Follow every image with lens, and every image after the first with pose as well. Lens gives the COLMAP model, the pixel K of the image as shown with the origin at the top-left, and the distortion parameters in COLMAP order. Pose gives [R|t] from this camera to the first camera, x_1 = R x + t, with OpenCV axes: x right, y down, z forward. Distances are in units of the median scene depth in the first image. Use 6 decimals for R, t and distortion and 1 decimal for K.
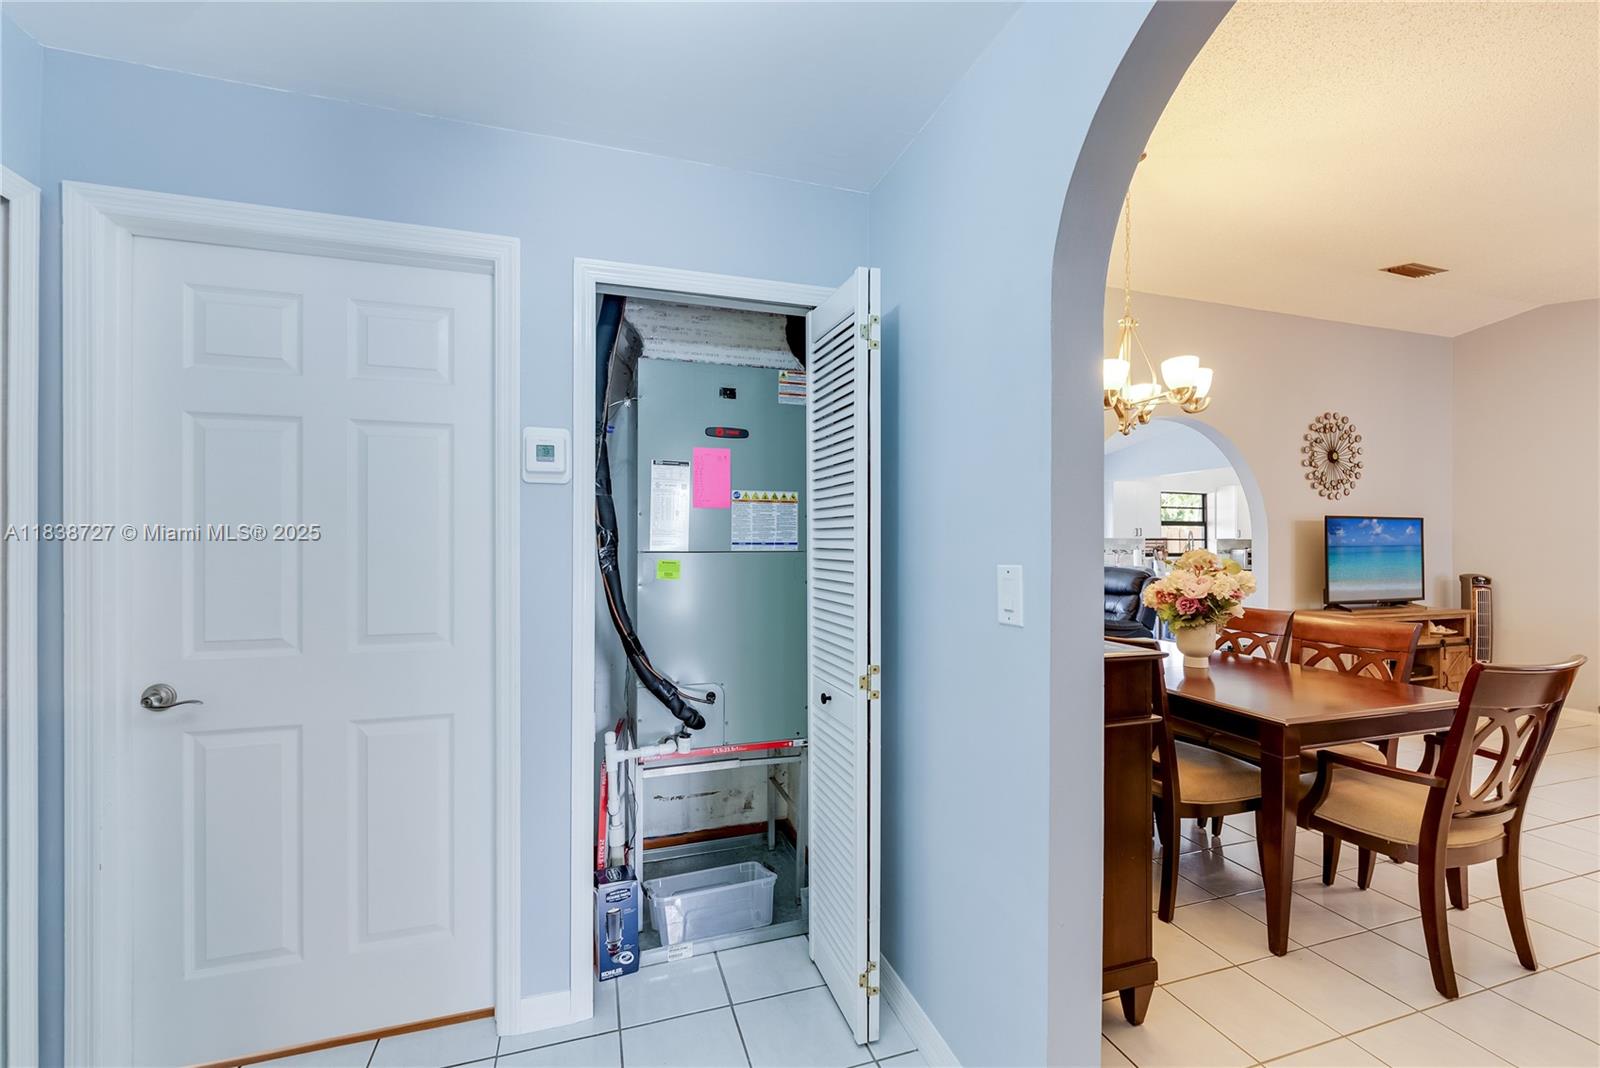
lens RADIAL K [[652.7, 0, 800.7], [0, 652.7, 538.4], [0, 0, 1]] dist [0.001096, -0.000139]
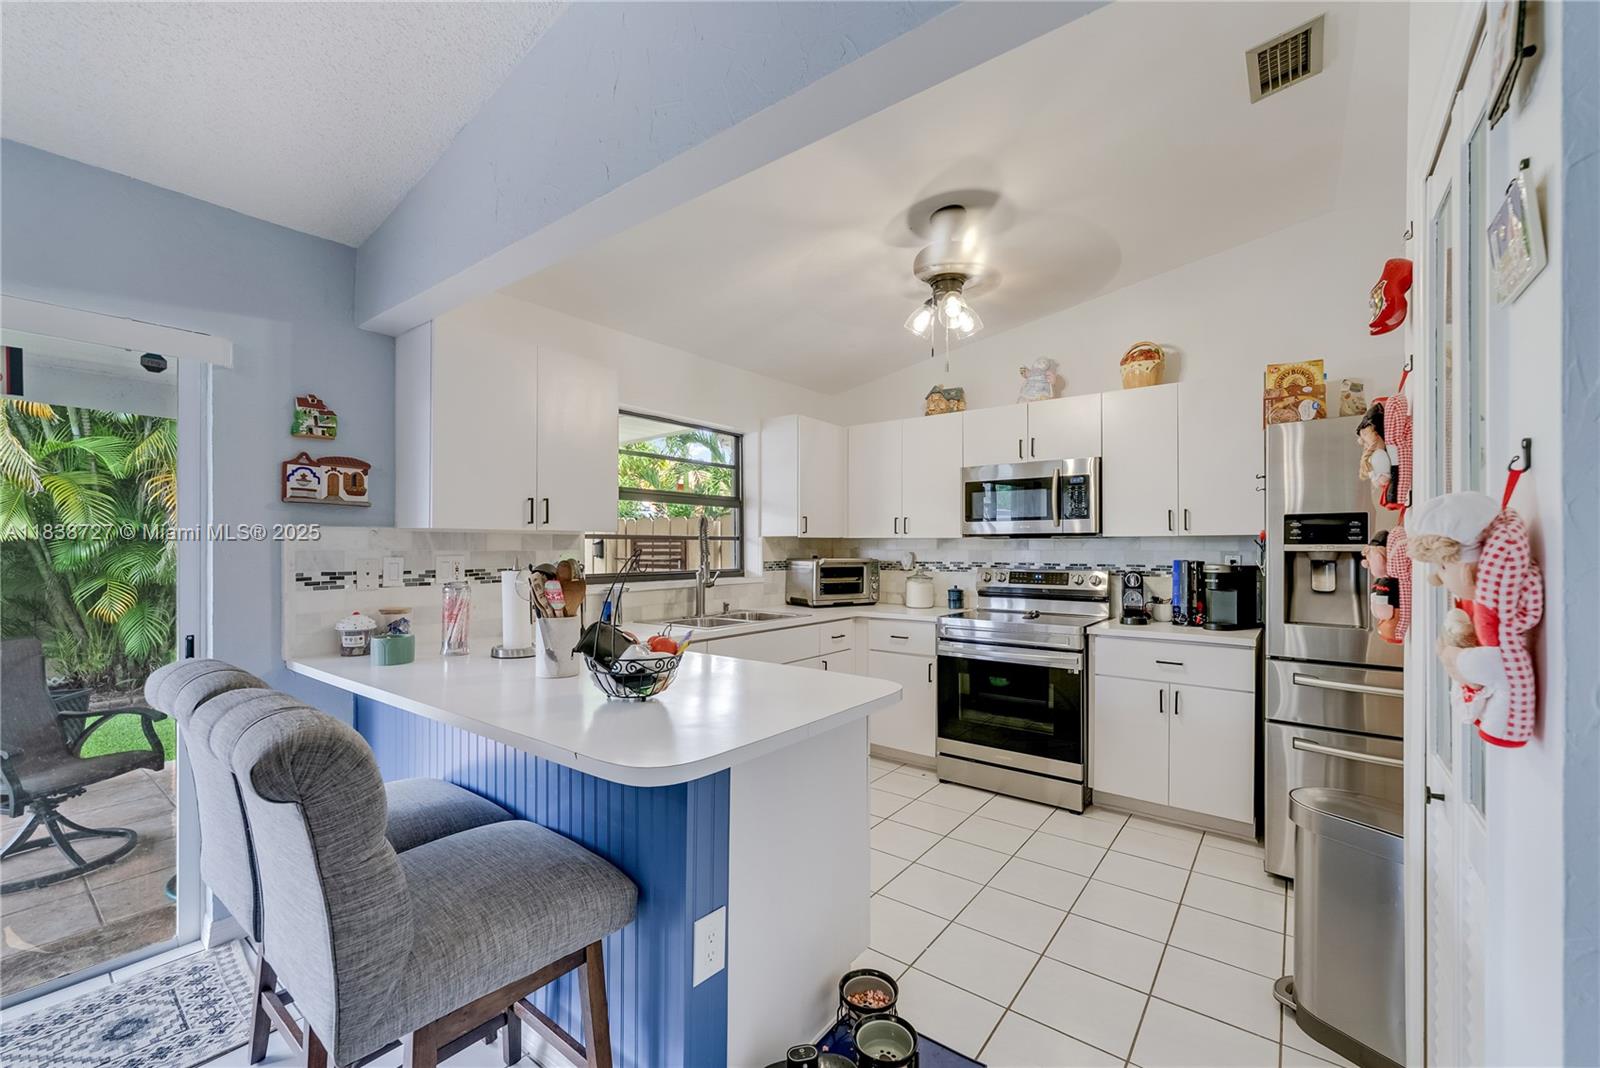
lens RADIAL K [[655.0, 0, 797.3], [0, 655.0, 544.7], [0, 0, 1]] dist [0.000038, -0.000114]
pose [[0.823017, -0.002847, 0.568009, 0.816814], [0.000662, 0.999992, 0.004053, 0.008816], [-0.568016, -0.002959, 0.823012, 1.254048]]
